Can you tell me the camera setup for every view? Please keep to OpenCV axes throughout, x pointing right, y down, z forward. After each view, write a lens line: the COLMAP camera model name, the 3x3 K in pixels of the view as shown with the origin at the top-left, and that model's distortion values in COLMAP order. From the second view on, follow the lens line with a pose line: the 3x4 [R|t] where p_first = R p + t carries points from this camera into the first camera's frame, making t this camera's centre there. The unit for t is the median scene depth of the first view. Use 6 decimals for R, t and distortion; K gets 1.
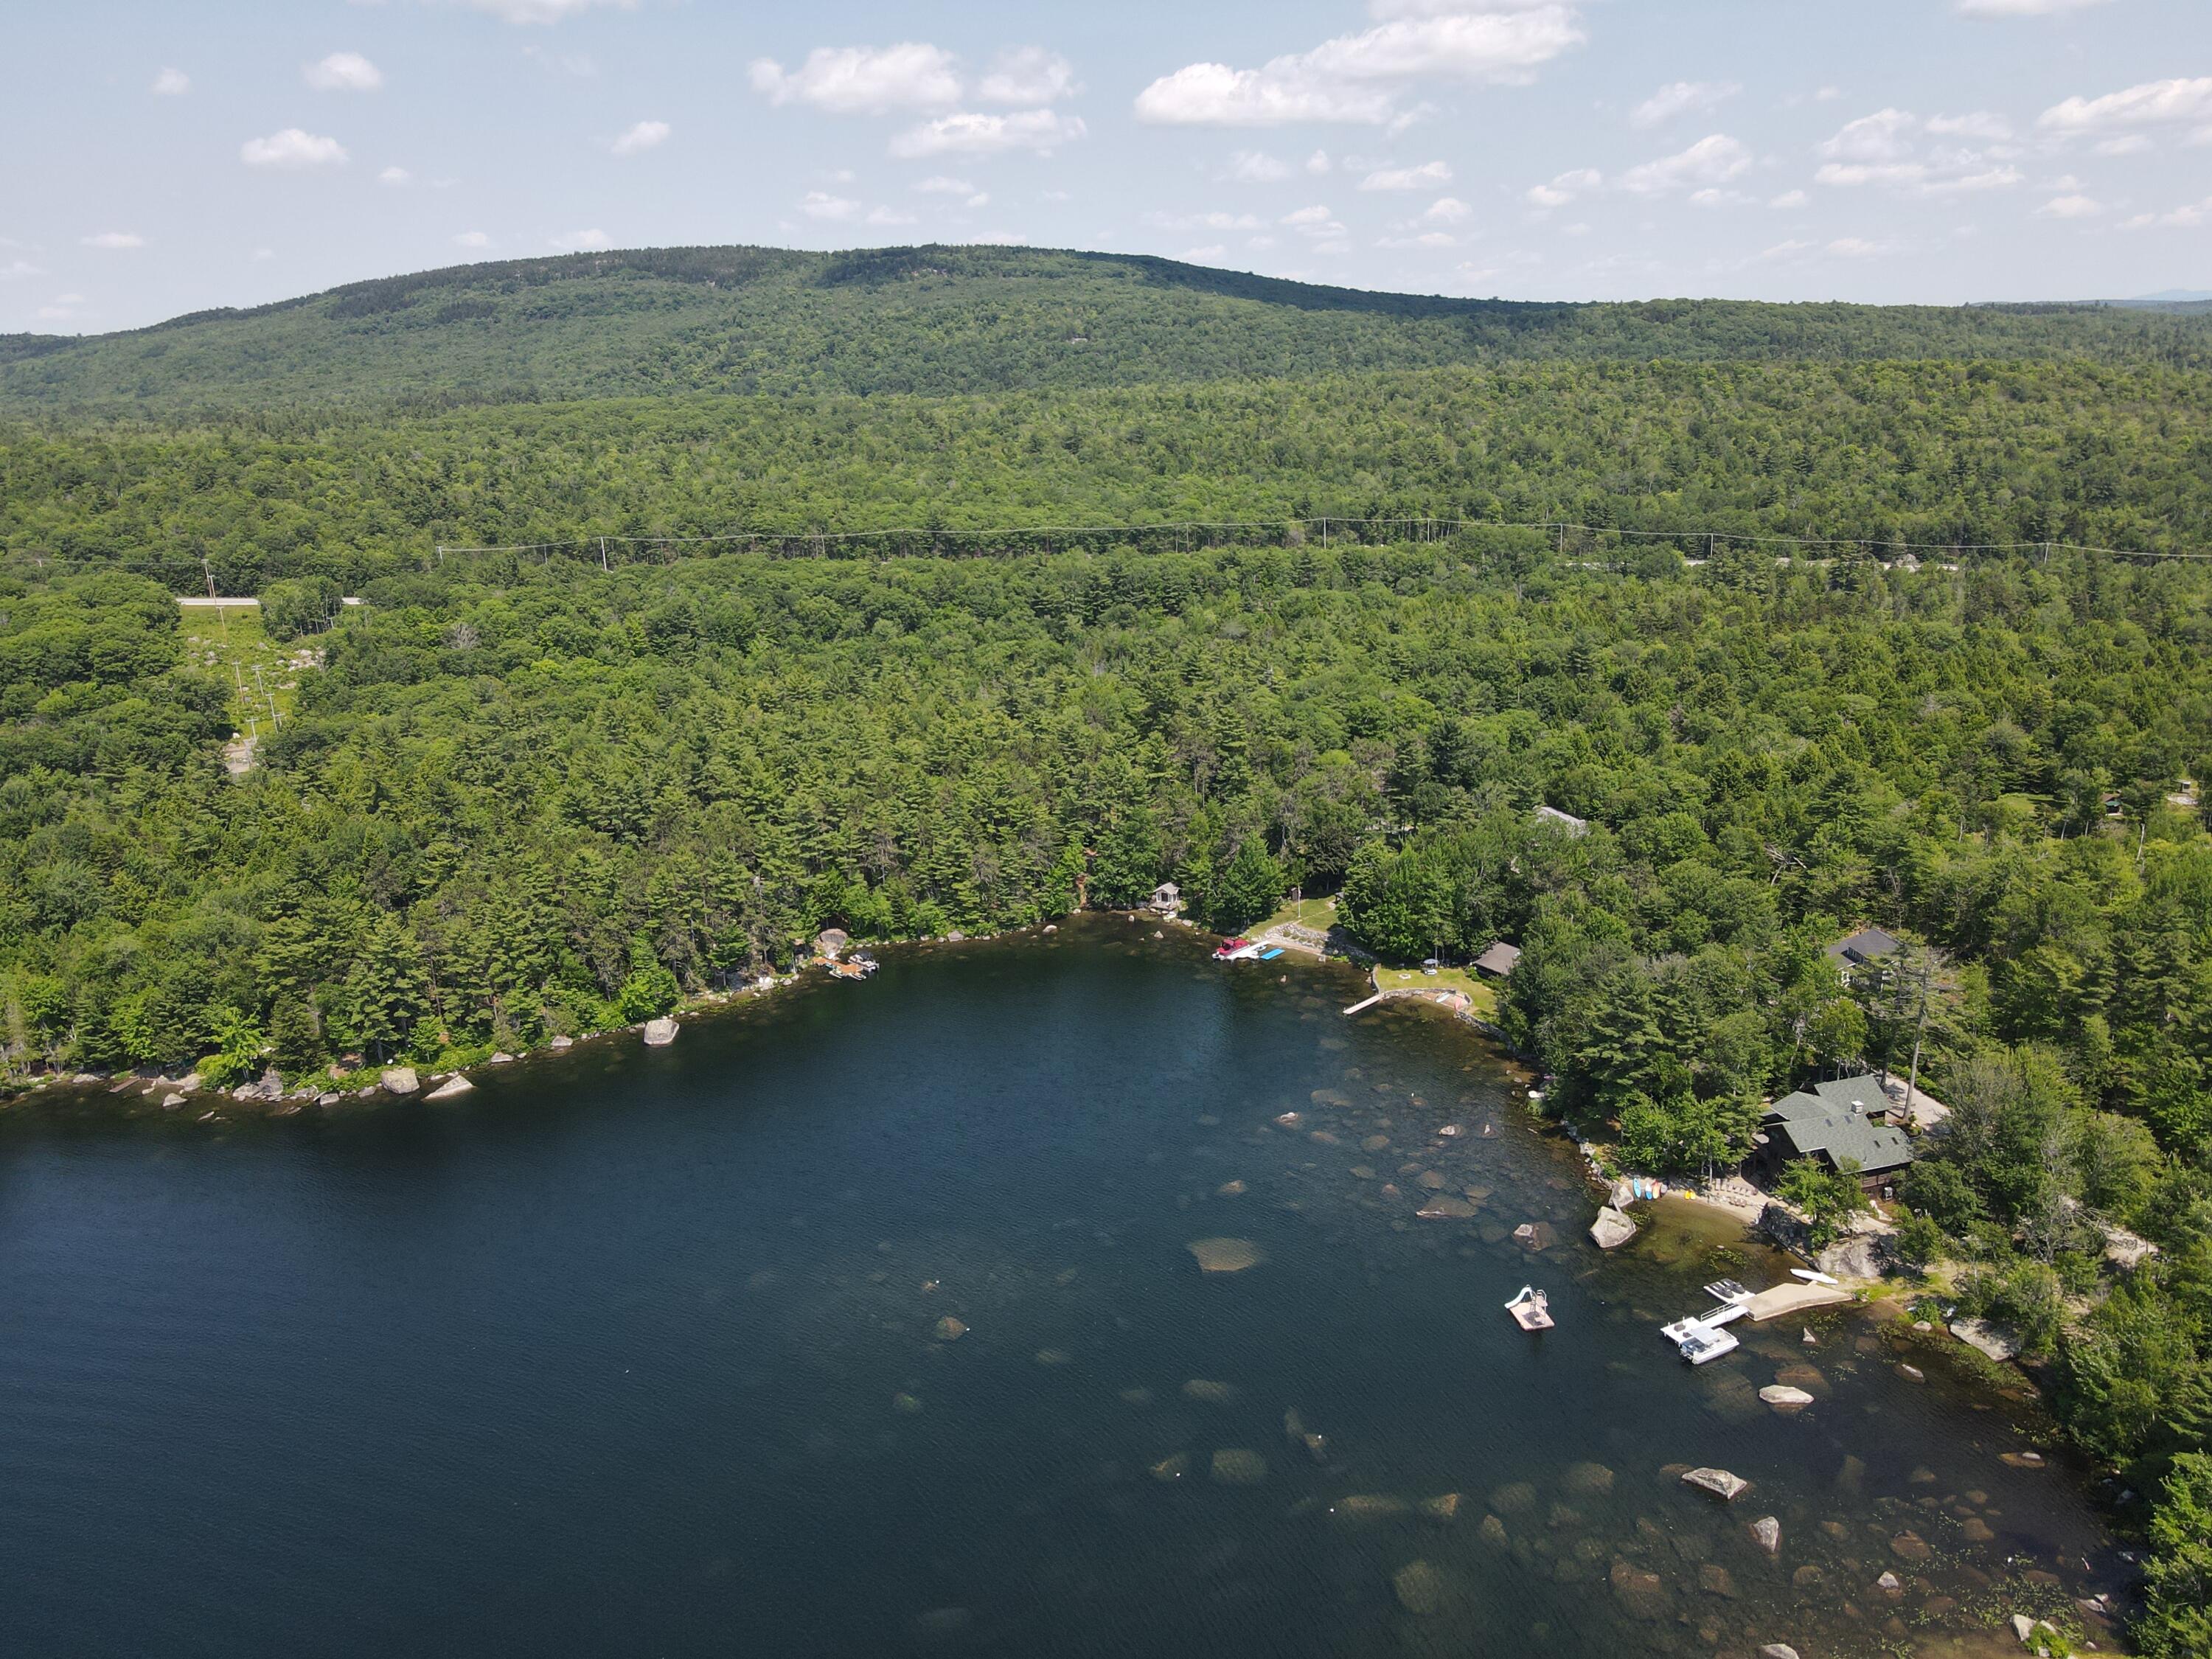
lens RADIAL K [[1623.5, 0, 1106.5], [0, 1623.5, 821.4], [0, 0, 1]] dist [-0.003981, 0.044229]
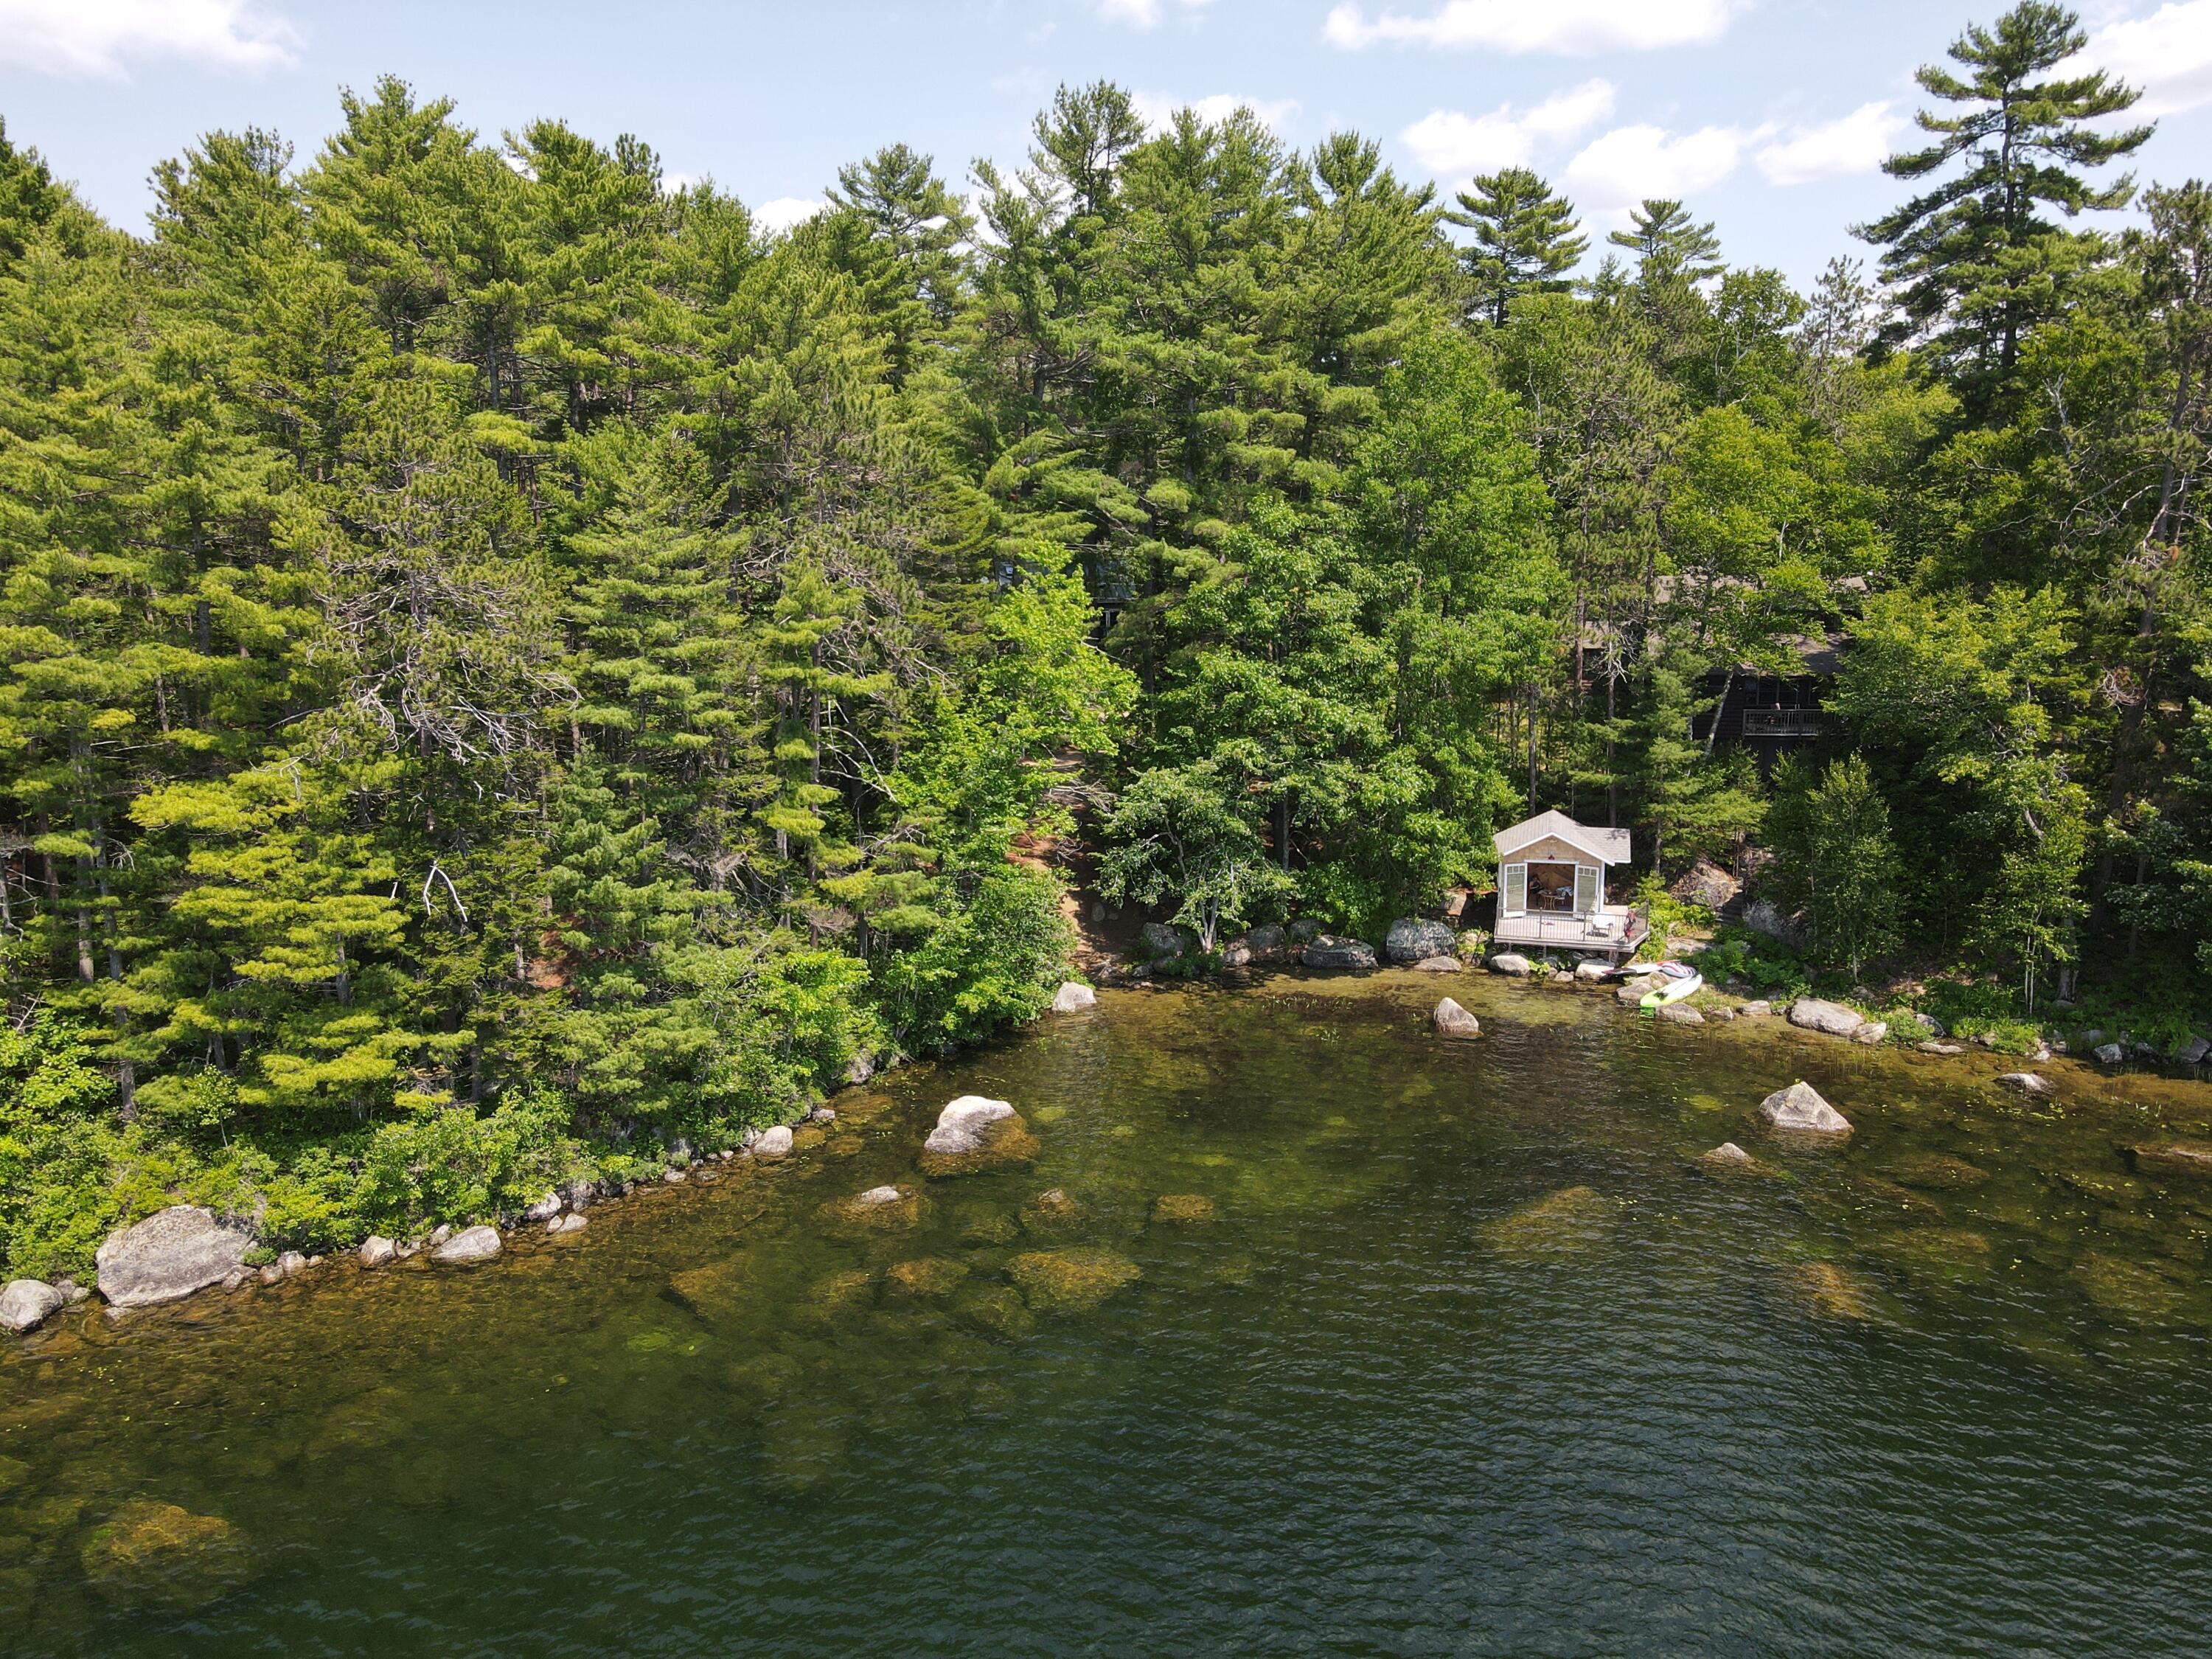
lens RADIAL K [[1619.1, 0, 1106.0], [0, 1619.1, 829.5], [0, 0, 1]] dist [0.004387, 0.027039]
pose [[0.965221, -0.030404, 0.259660, -0.057092], [0.052452, 0.995541, -0.078406, 0.051697], [-0.256118, 0.089299, 0.962512, 0.840115]]
